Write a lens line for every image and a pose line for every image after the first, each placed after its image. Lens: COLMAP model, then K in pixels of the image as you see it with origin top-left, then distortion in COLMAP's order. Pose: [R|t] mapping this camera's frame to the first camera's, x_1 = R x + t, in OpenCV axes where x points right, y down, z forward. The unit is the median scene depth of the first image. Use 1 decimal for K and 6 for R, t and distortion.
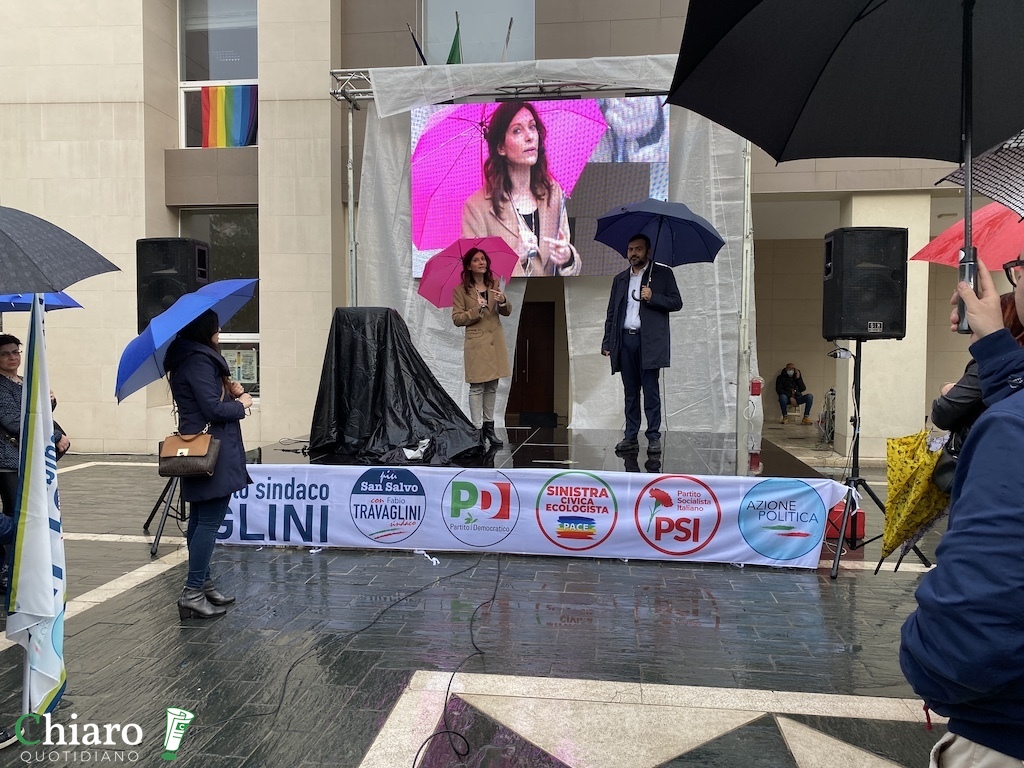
lens RADIAL K [[769.2, 0, 512.0], [0, 769.2, 384.0], [0, 0, 1]] dist [0.006922, -0.001378]
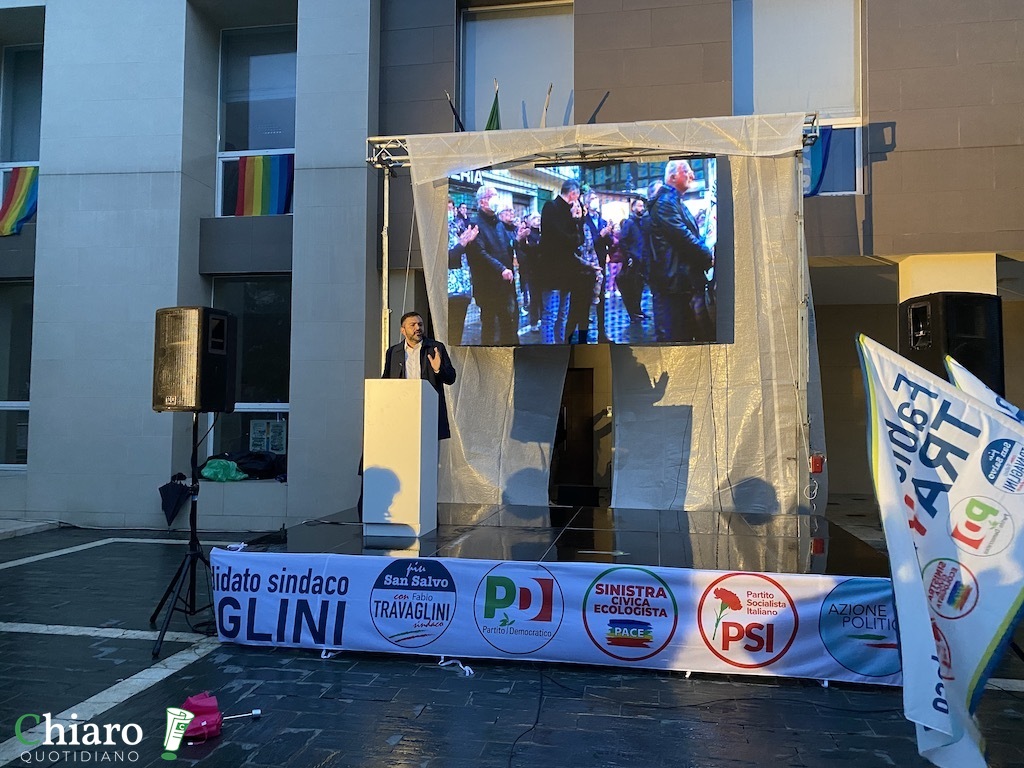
lens RADIAL K [[756.5, 0, 522.7], [0, 756.5, 382.0], [0, 0, 1]] dist [-0.006991, -0.007289]
pose [[0.999541, 0.002400, -0.030211, -0.010990], [-0.005085, 0.996007, -0.089128, -0.017104], [0.029877, 0.089241, 0.995562, 0.115838]]
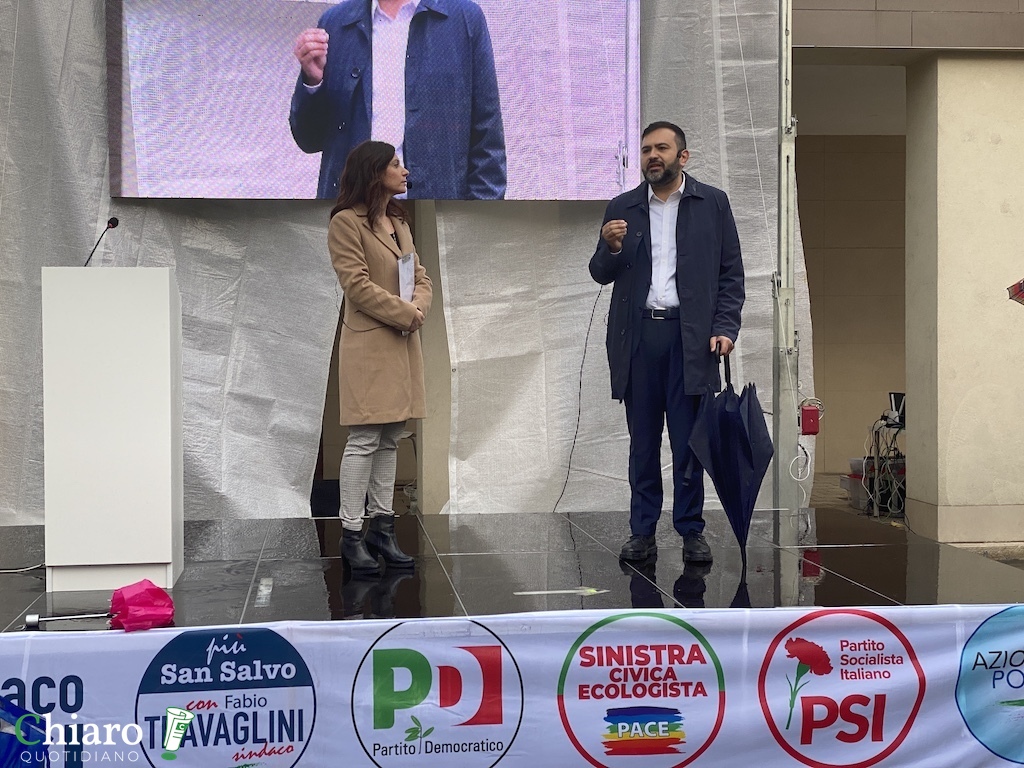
lens RADIAL K [[1505.9, 0, 519.3], [0, 1505.9, 384.1], [0, 0, 1]] dist [0.132090, -0.420954]
pose [[0.963121, -0.019528, 0.268358, -0.225837], [0.023037, 0.999685, -0.009932, -0.020885], [-0.268080, 0.015748, 0.963268, 0.097281]]
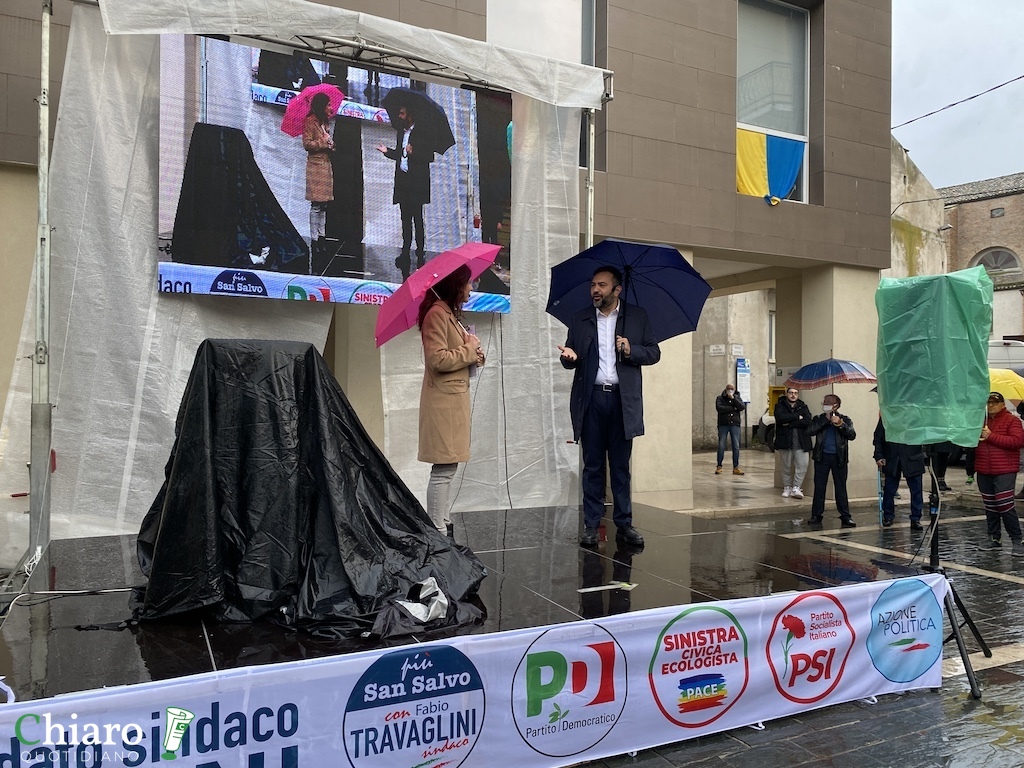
lens RADIAL K [[762.1, 0, 512.2], [0, 762.1, 399.7], [0, 0, 1]] dist [-0.017079, 0.007732]
pose [[0.825743, -0.001987, 0.564043, -0.396868], [0.015349, 0.999703, -0.018948, -0.053382], [-0.563838, 0.024303, 0.825528, 0.508586]]
